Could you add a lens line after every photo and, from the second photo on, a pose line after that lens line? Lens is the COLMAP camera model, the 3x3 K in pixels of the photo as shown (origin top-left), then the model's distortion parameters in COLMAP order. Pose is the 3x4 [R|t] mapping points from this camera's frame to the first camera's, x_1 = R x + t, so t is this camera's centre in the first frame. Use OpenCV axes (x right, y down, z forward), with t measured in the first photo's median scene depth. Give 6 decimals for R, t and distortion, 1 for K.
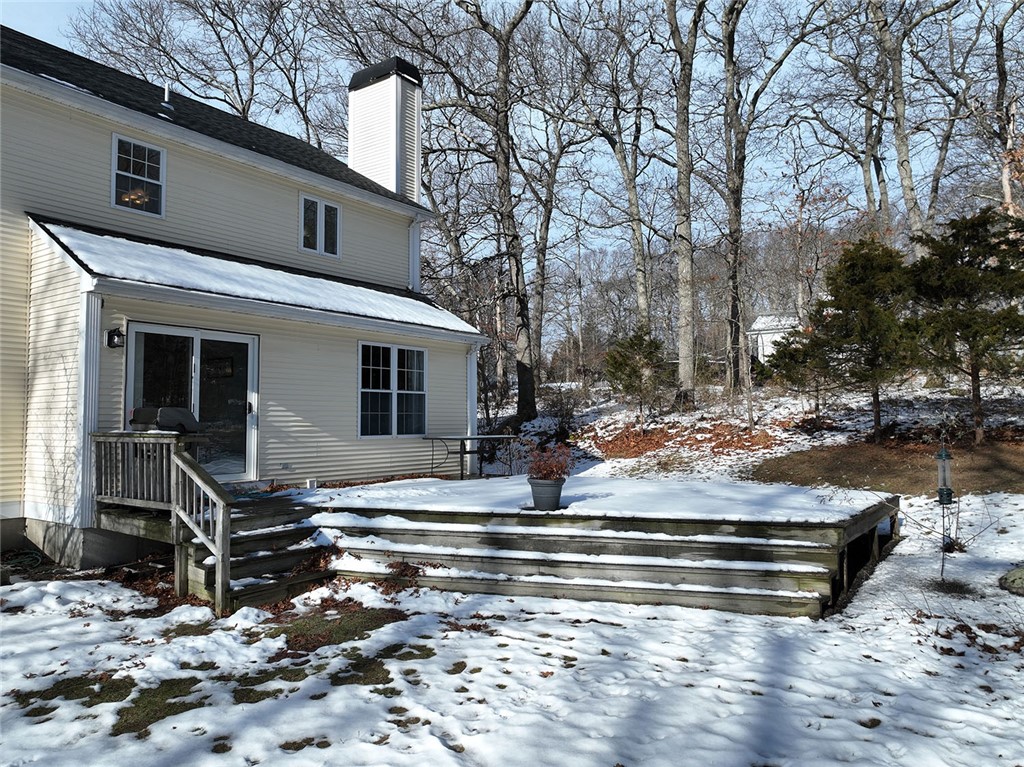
lens RADIAL K [[719.2, 0, 512.3], [0, 719.2, 386.7], [0, 0, 1]] dist [0.002443, 0.000579]
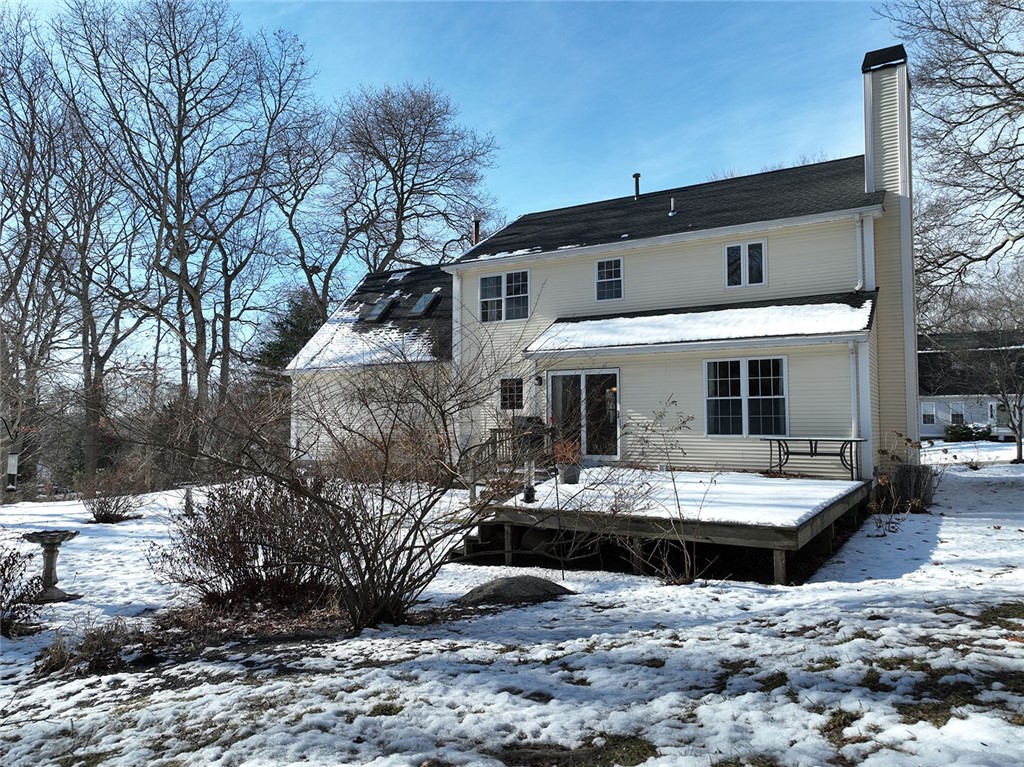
lens RADIAL K [[719.2, 0, 511.5], [0, 719.2, 383.3], [0, 0, 1]] dist [0.002443, 0.000579]
pose [[0.070198, -0.049461, -0.996306, 0.984958], [0.049582, 0.997708, -0.046037, 0.018509], [0.996300, -0.046168, 0.072489, 0.541604]]
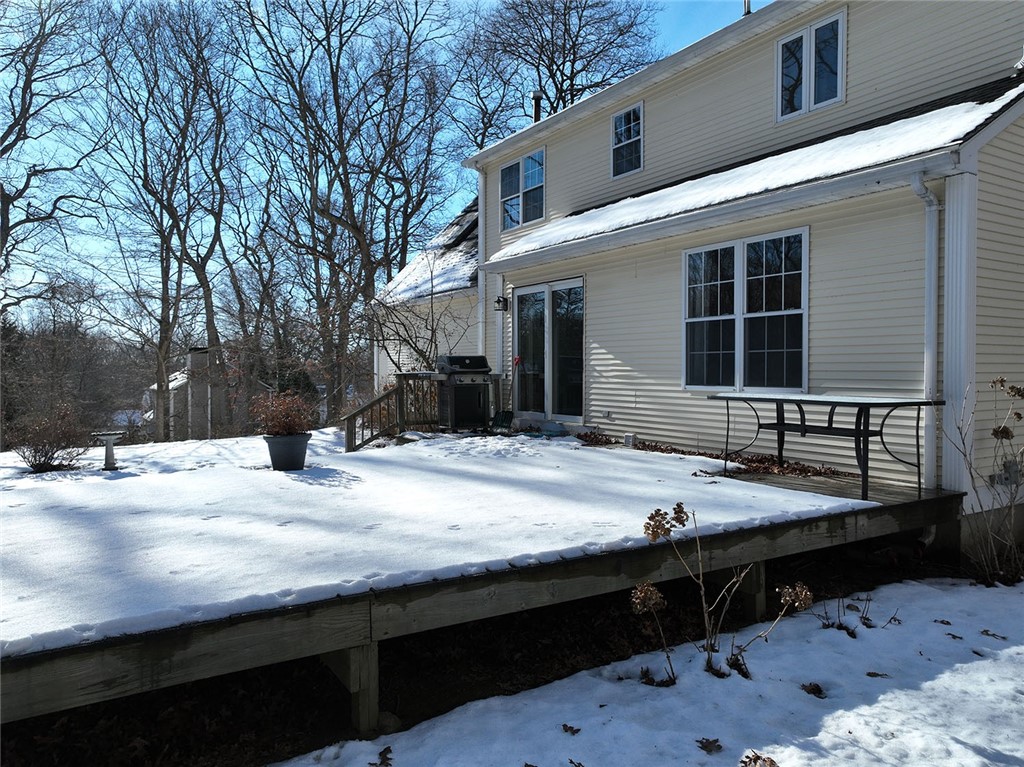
lens RADIAL K [[719.2, 0, 512.1], [0, 719.2, 382.7], [0, 0, 1]] dist [0.002443, 0.000579]
pose [[-0.382264, 0.025825, -0.923692, 0.484400], [0.049448, 0.998749, 0.007459, 0.049404], [0.922729, -0.042823, -0.383063, 1.061497]]
